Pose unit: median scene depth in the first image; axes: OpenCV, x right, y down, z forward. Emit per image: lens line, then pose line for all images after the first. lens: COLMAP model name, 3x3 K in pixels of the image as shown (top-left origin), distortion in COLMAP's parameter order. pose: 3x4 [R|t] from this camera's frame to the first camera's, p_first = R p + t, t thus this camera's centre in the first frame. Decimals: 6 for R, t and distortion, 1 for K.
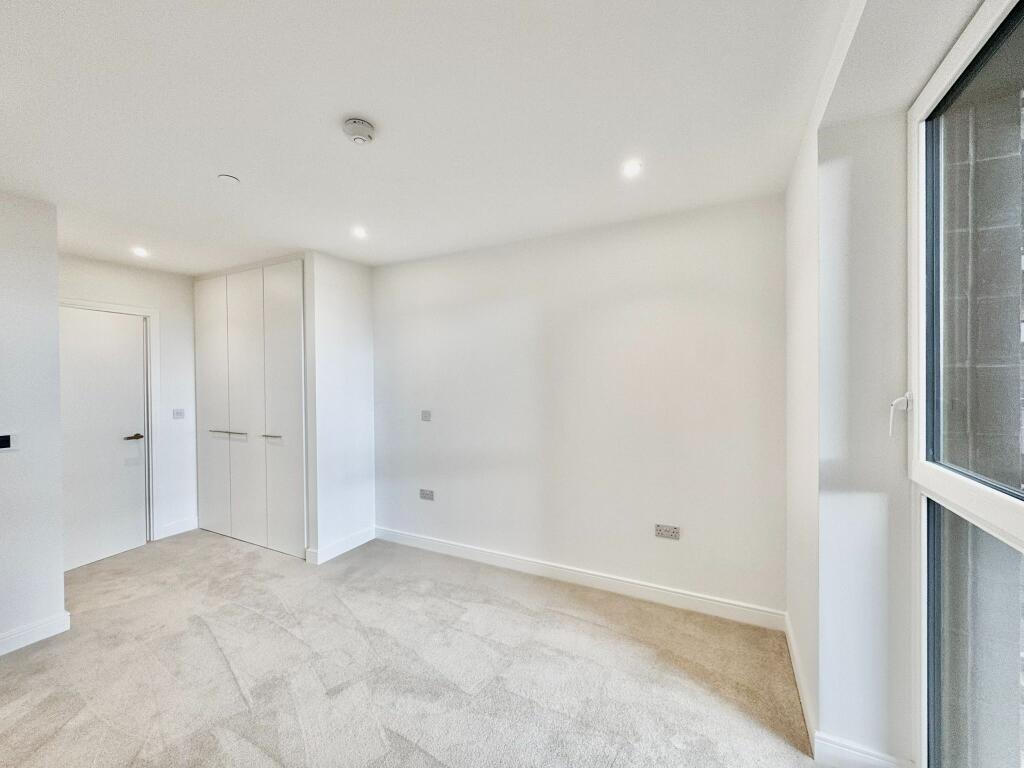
lens RADIAL K [[403.8, 0, 513.7], [0, 403.8, 381.2], [0, 0, 1]] dist [0.000453, 0.000000]
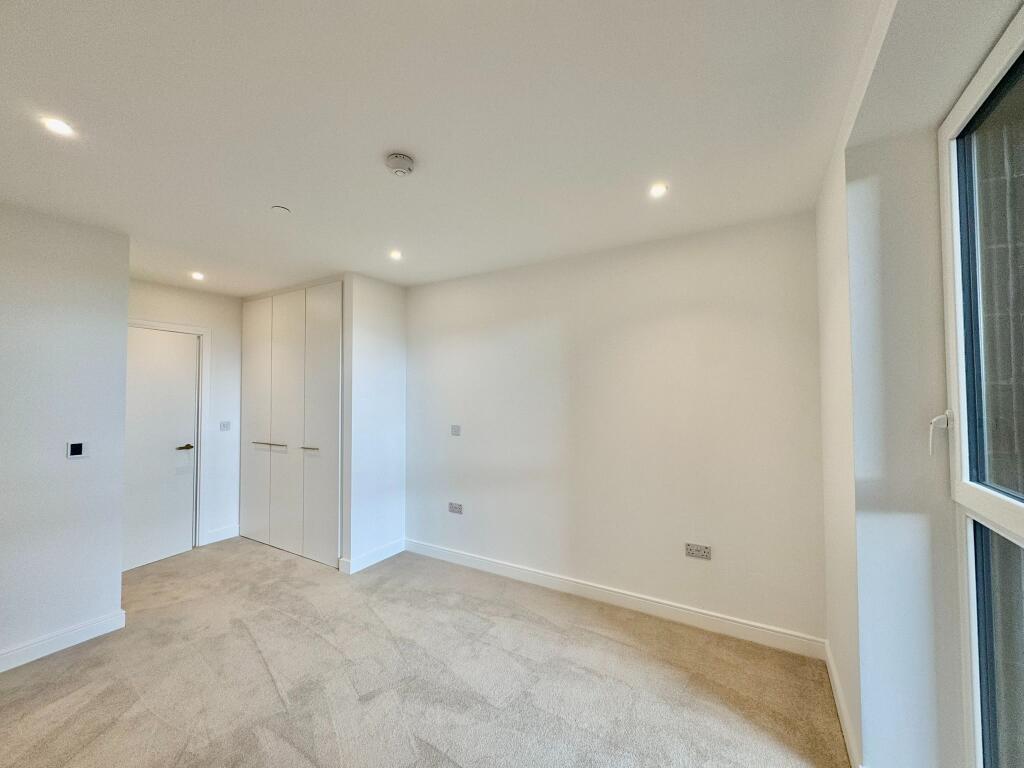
lens RADIAL K [[403.8, 0, 513.7], [0, 403.8, 381.2], [0, 0, 1]] dist [0.000453, 0.000000]
pose [[0.997881, 0.003499, -0.064969, -0.005469], [-0.006102, 0.999184, -0.039919, 0.001569], [0.064776, 0.040230, 0.997089, -0.028710]]
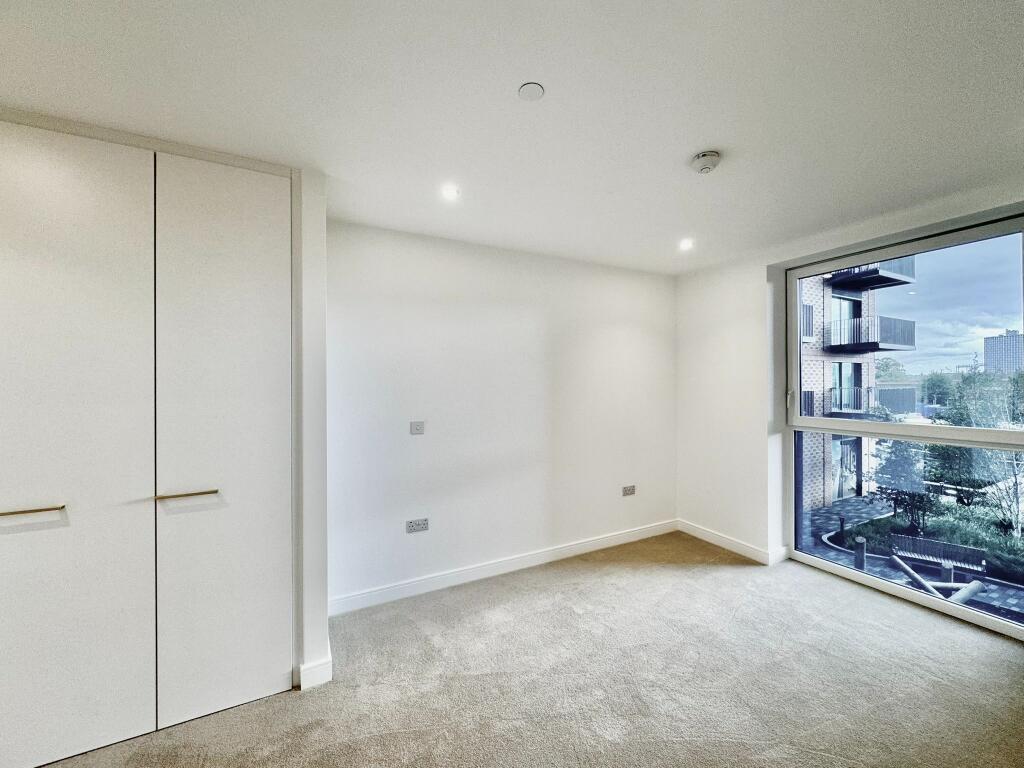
lens RADIAL K [[407.9, 0, 481.9], [0, 407.9, 383.1], [0, 0, 1]] dist [-0.000788, -0.000043]
pose [[0.595598, 0.006773, 0.803254, -1.285420], [0.004222, 0.999924, -0.011562, 0.007896], [-0.803272, 0.010278, 0.595524, 0.654116]]
